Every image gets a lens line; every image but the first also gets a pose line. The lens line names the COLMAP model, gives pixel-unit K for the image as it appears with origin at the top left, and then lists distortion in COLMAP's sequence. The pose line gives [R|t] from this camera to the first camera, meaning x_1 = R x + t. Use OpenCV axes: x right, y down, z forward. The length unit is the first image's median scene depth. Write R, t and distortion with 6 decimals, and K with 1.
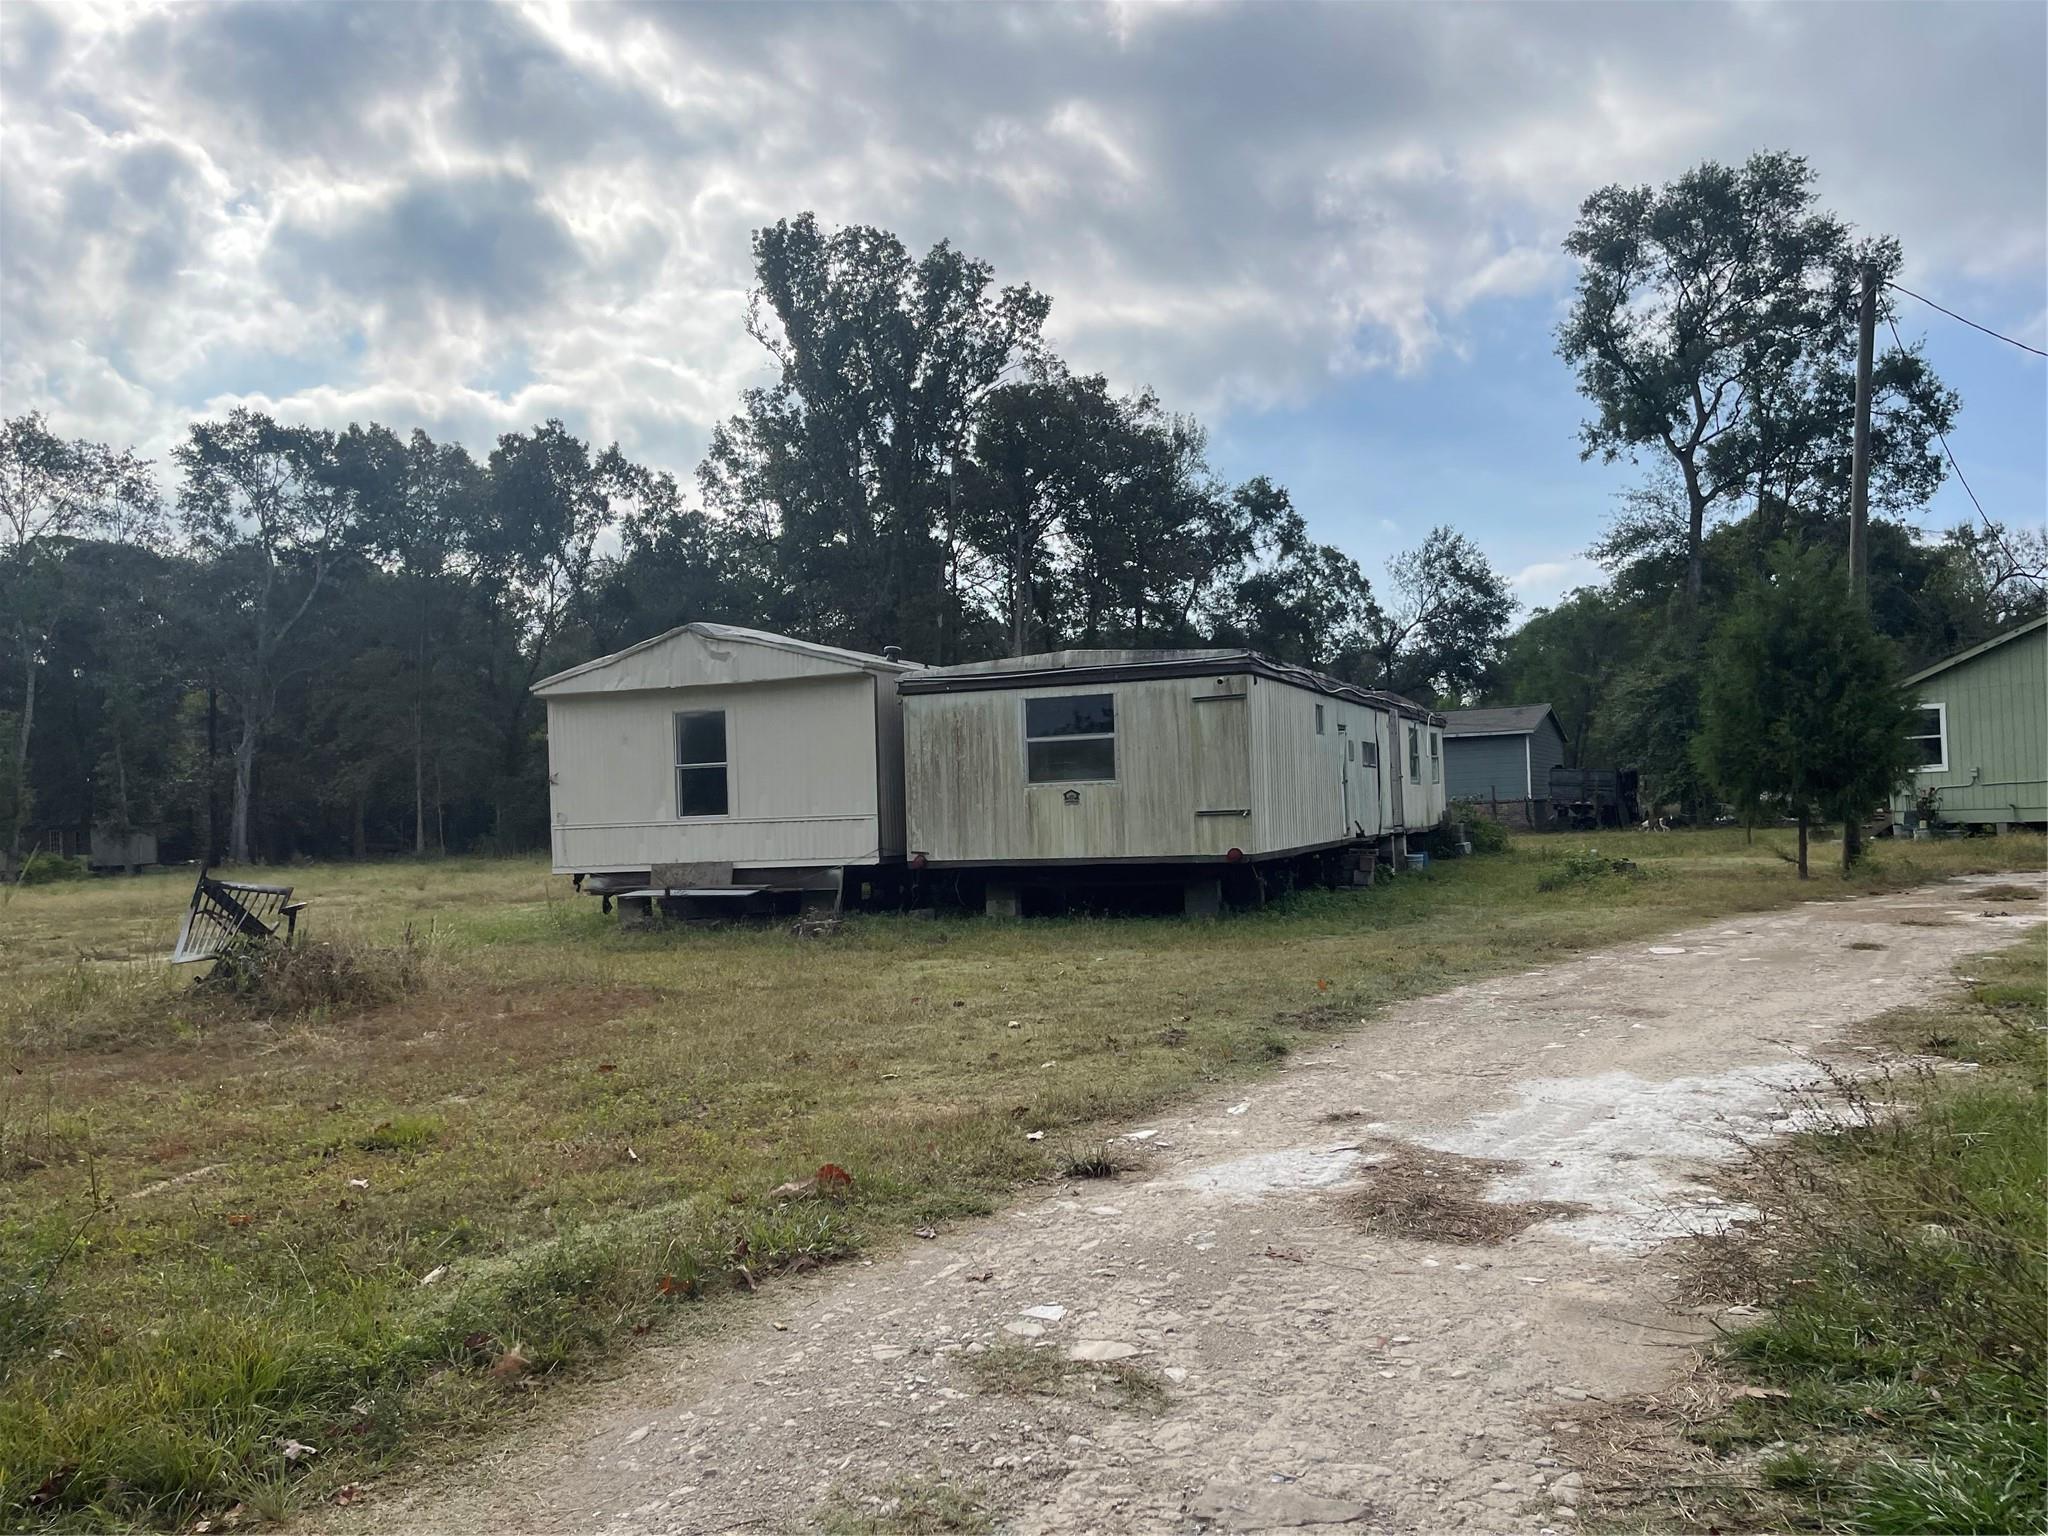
lens RADIAL K [[1538.5, 0, 1039.7], [0, 1538.5, 772.5], [0, 0, 1]] dist [0.077313, -0.106317]
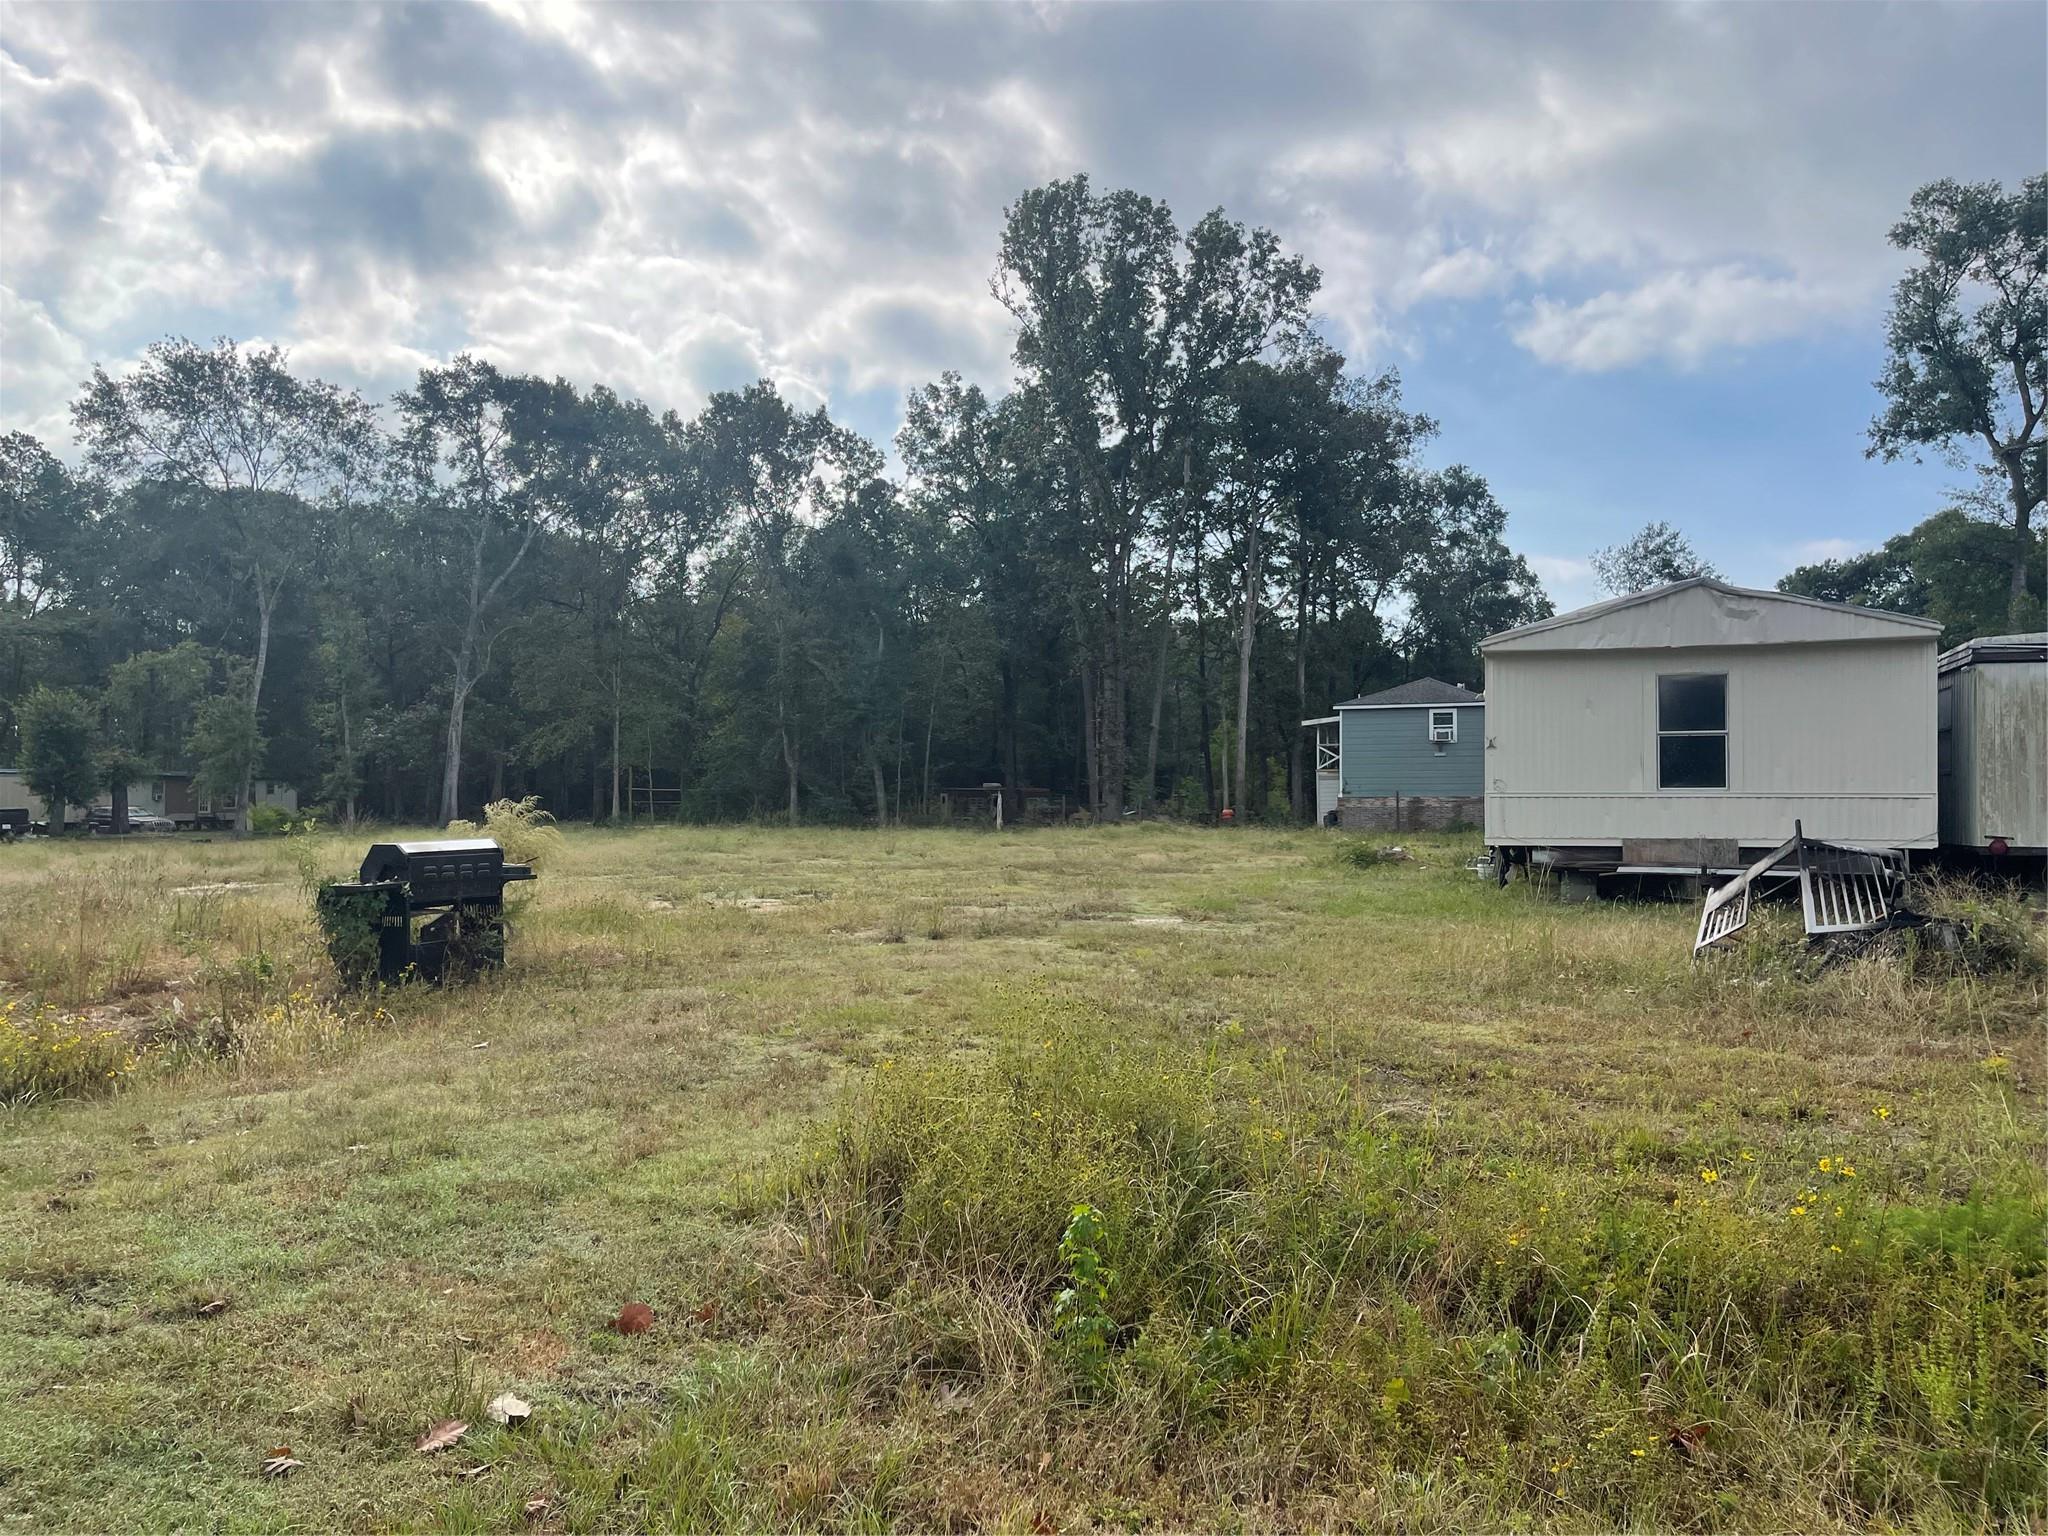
lens RADIAL K [[1538.5, 0, 1039.7], [0, 1538.5, 772.5], [0, 0, 1]] dist [0.077313, -0.106317]
pose [[0.999254, 0.034734, 0.016908, -0.180168], [-0.034873, 0.999360, 0.007973, 0.007201], [-0.016620, -0.008557, 0.999825, 0.024217]]
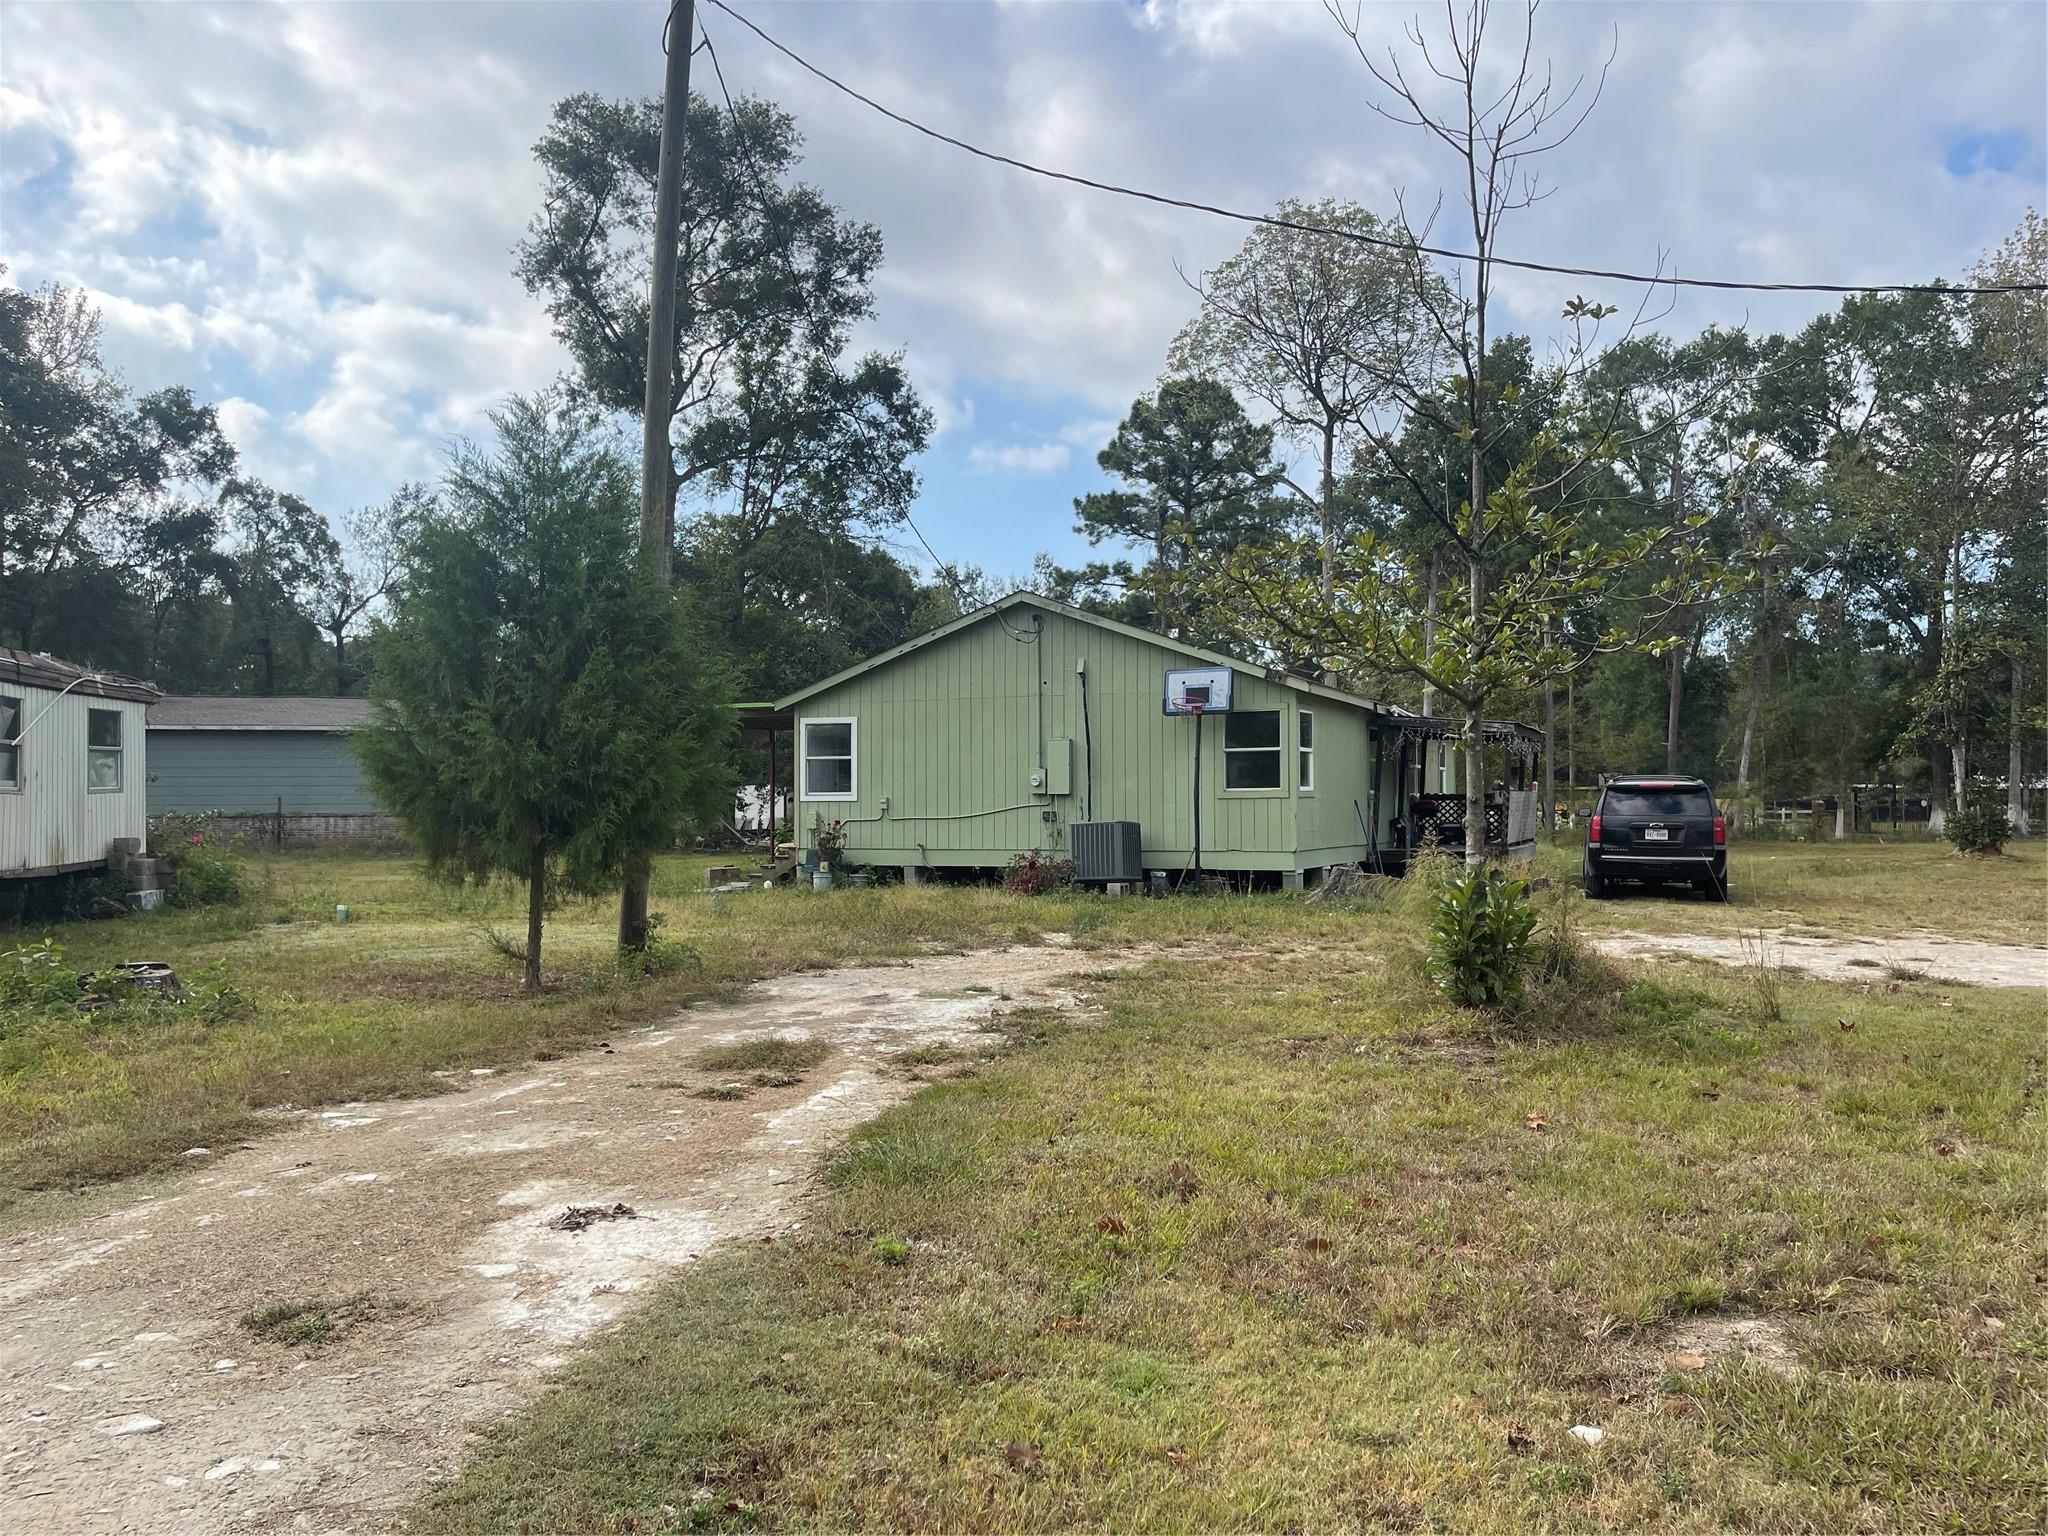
lens RADIAL K [[1538.5, 0, 1039.7], [0, 1538.5, 772.5], [0, 0, 1]] dist [0.077313, -0.106317]
pose [[0.831213, 0.045190, 0.554114, 0.103209], [-0.043409, 0.998924, -0.016350, -0.003094], [-0.554256, -0.010463, 0.832280, 0.134019]]
